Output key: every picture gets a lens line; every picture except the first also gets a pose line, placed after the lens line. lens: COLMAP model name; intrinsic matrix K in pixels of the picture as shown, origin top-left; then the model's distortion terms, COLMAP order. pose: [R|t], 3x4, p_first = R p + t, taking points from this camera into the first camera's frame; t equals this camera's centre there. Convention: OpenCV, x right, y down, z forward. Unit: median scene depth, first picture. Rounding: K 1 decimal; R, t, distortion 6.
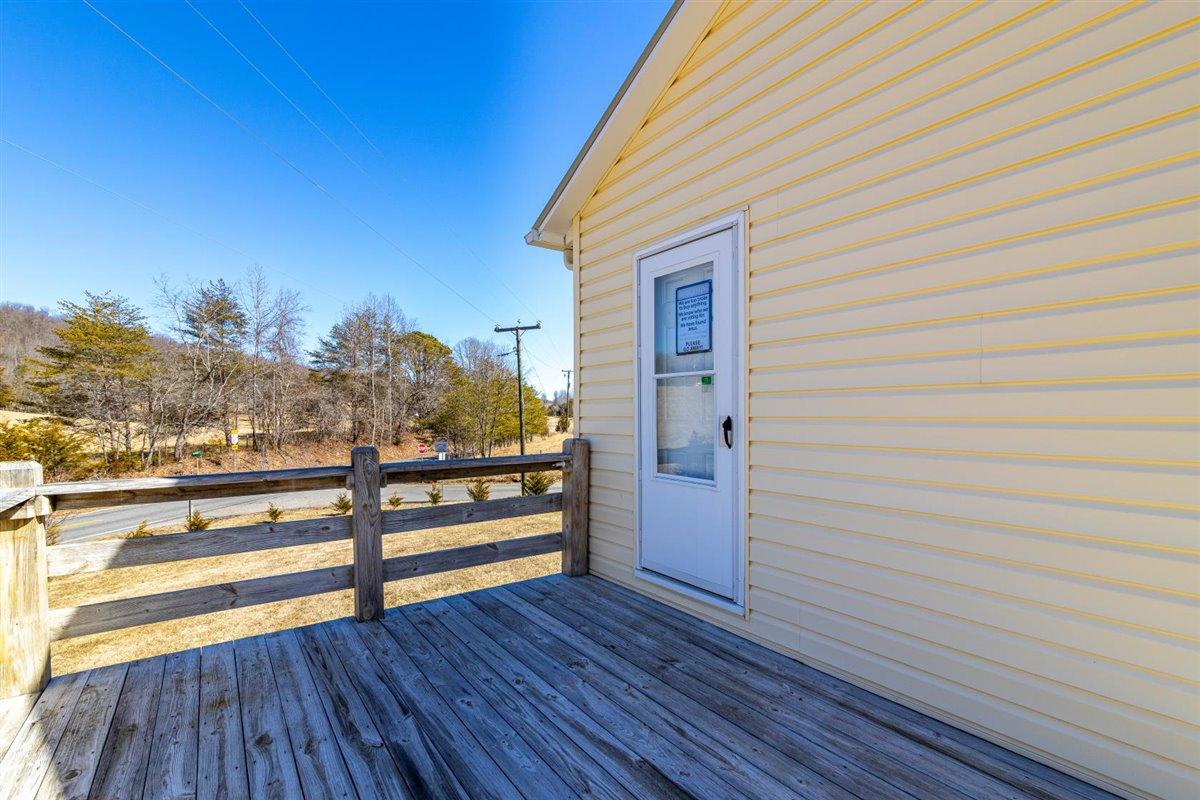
lens RADIAL K [[543.3, 0, 608.8], [0, 543.3, 404.9], [0, 0, 1]] dist [0.000703, -0.000868]
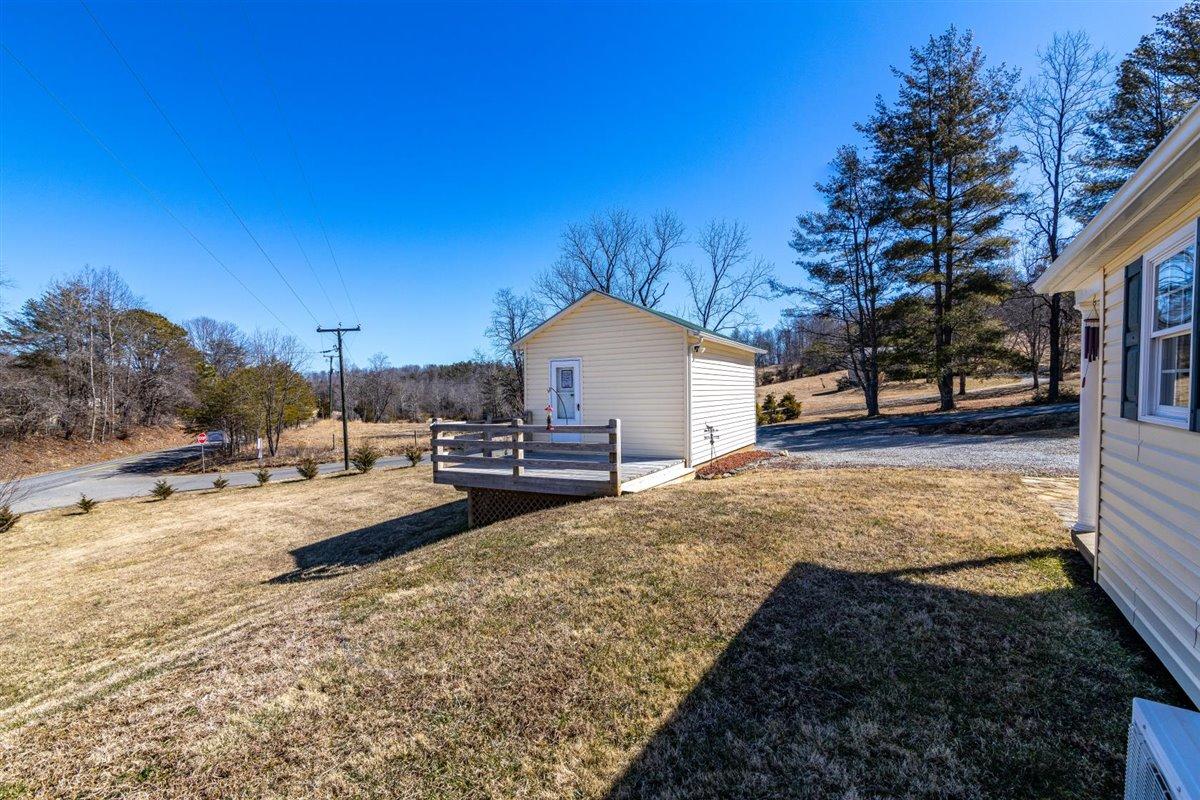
lens RADIAL K [[543.3, 0, 599.8], [0, 543.3, 402.3], [0, 0, 1]] dist [0.000703, -0.000868]
pose [[0.908113, -0.022906, 0.418098, -0.150763], [0.011225, 0.999476, 0.030375, -0.012579], [-0.418575, -0.022891, 0.907894, -0.315358]]
